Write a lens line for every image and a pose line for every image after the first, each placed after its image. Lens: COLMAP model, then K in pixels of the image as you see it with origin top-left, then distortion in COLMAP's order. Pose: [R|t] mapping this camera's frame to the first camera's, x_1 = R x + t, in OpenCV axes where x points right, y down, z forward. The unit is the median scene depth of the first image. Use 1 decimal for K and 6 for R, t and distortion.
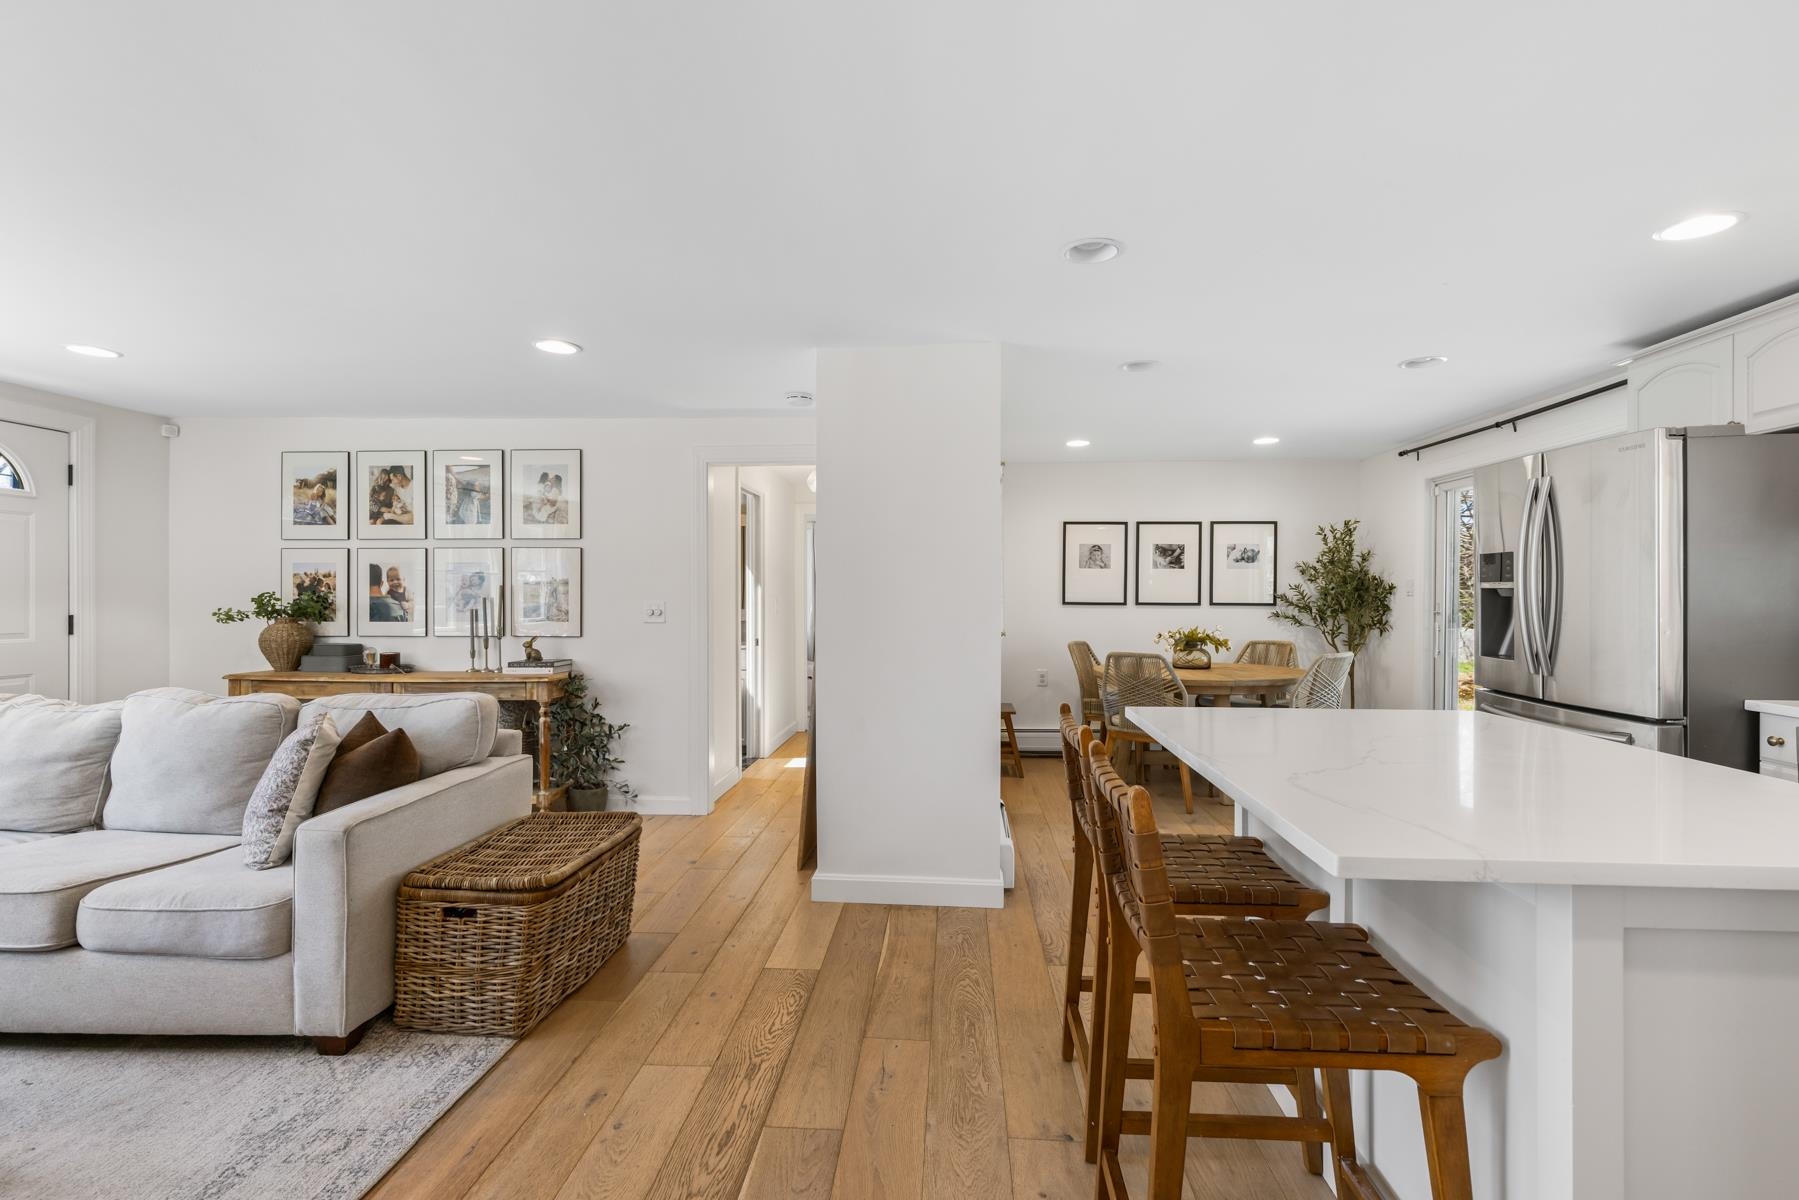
lens RADIAL K [[818.9, 0, 905.7], [0, 818.9, 595.8], [0, 0, 1]] dist [0.002806, 0.000628]
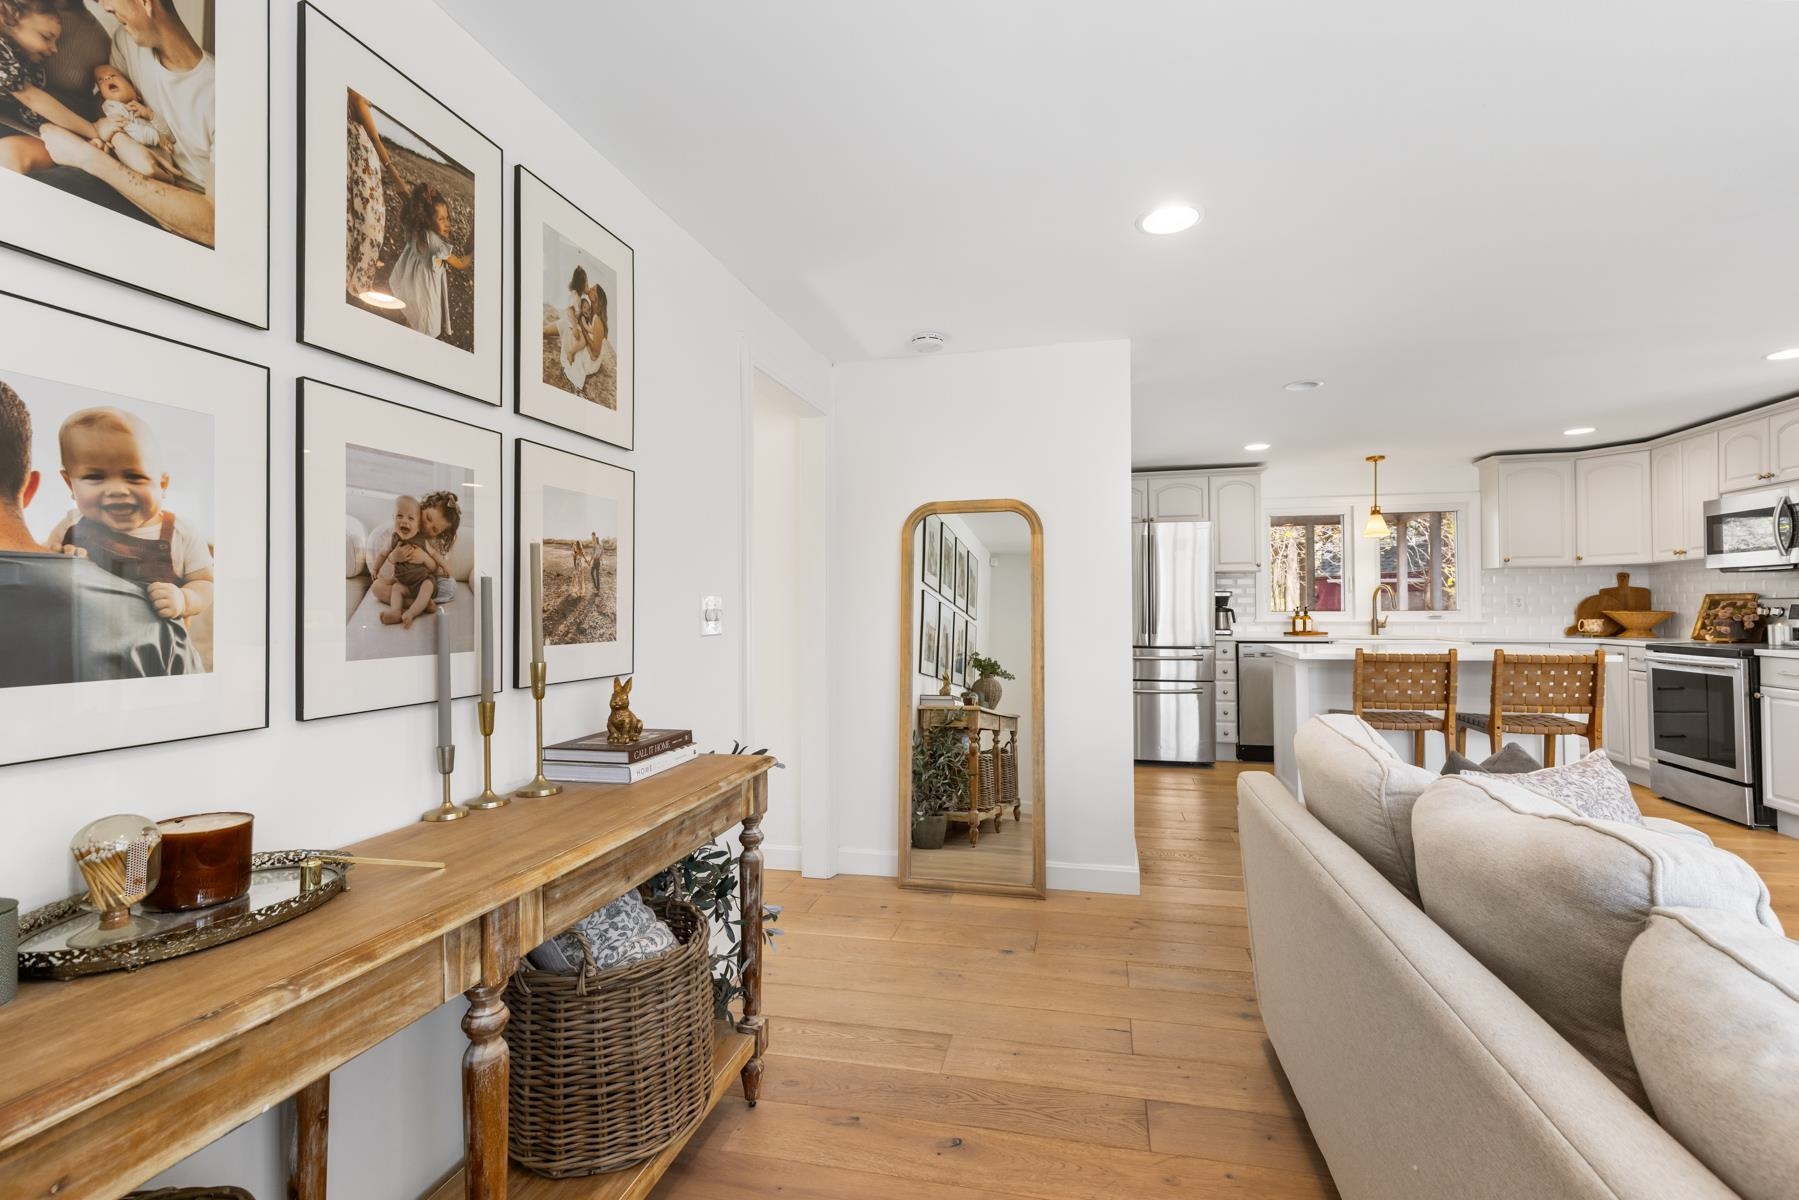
lens RADIAL K [[818.9, 0, 901.6], [0, 818.9, 593.9], [0, 0, 1]] dist [0.002806, 0.000628]
pose [[0.171477, 0.014412, 0.985083, -1.379534], [0.002413, 0.999884, -0.015049, 0.024285], [-0.985185, 0.004958, 0.171422, 1.336444]]
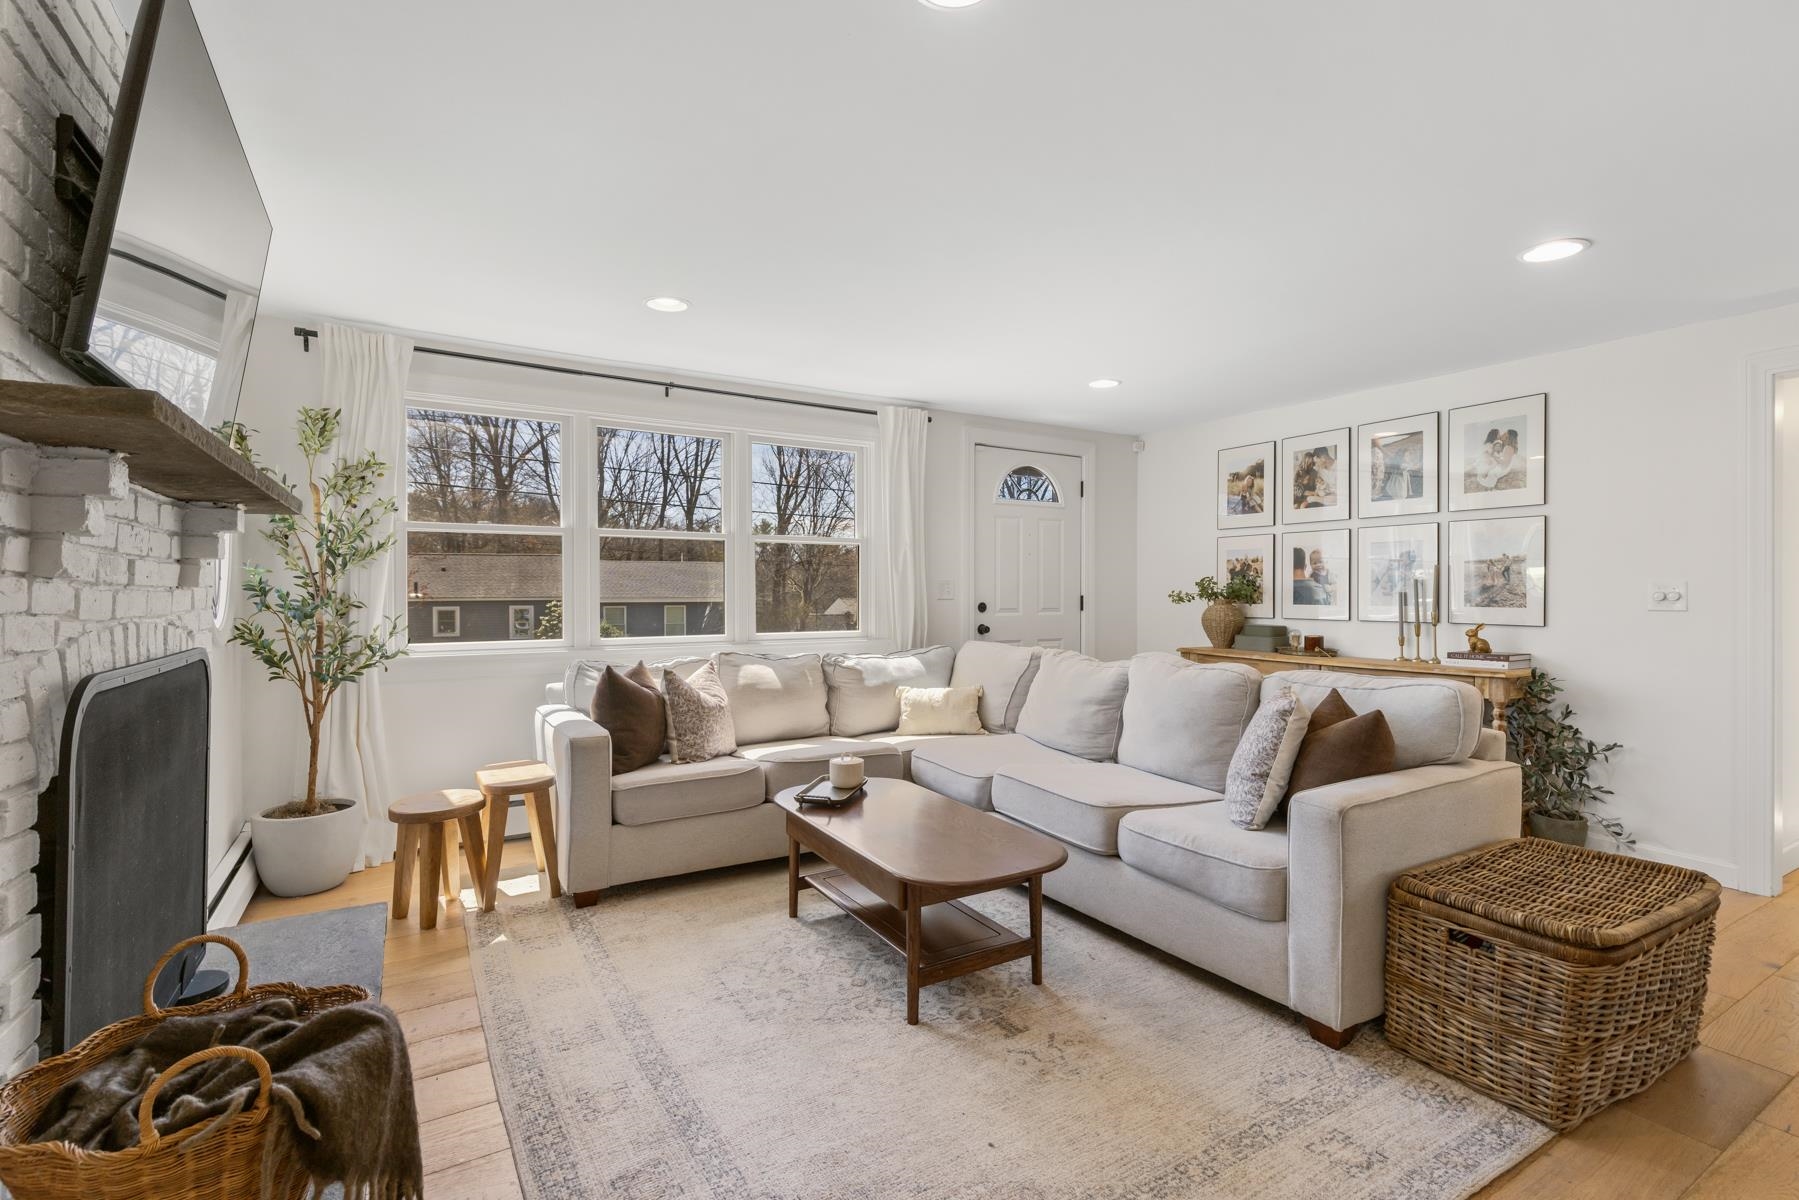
lens RADIAL K [[818.9, 0, 903.7], [0, 818.9, 594.5], [0, 0, 1]] dist [0.002806, 0.000628]
pose [[0.558634, 0.003278, -0.829408, -0.138126], [0.000337, 0.999991, 0.004179, 0.025772], [0.829414, -0.002614, 0.558628, 0.049241]]
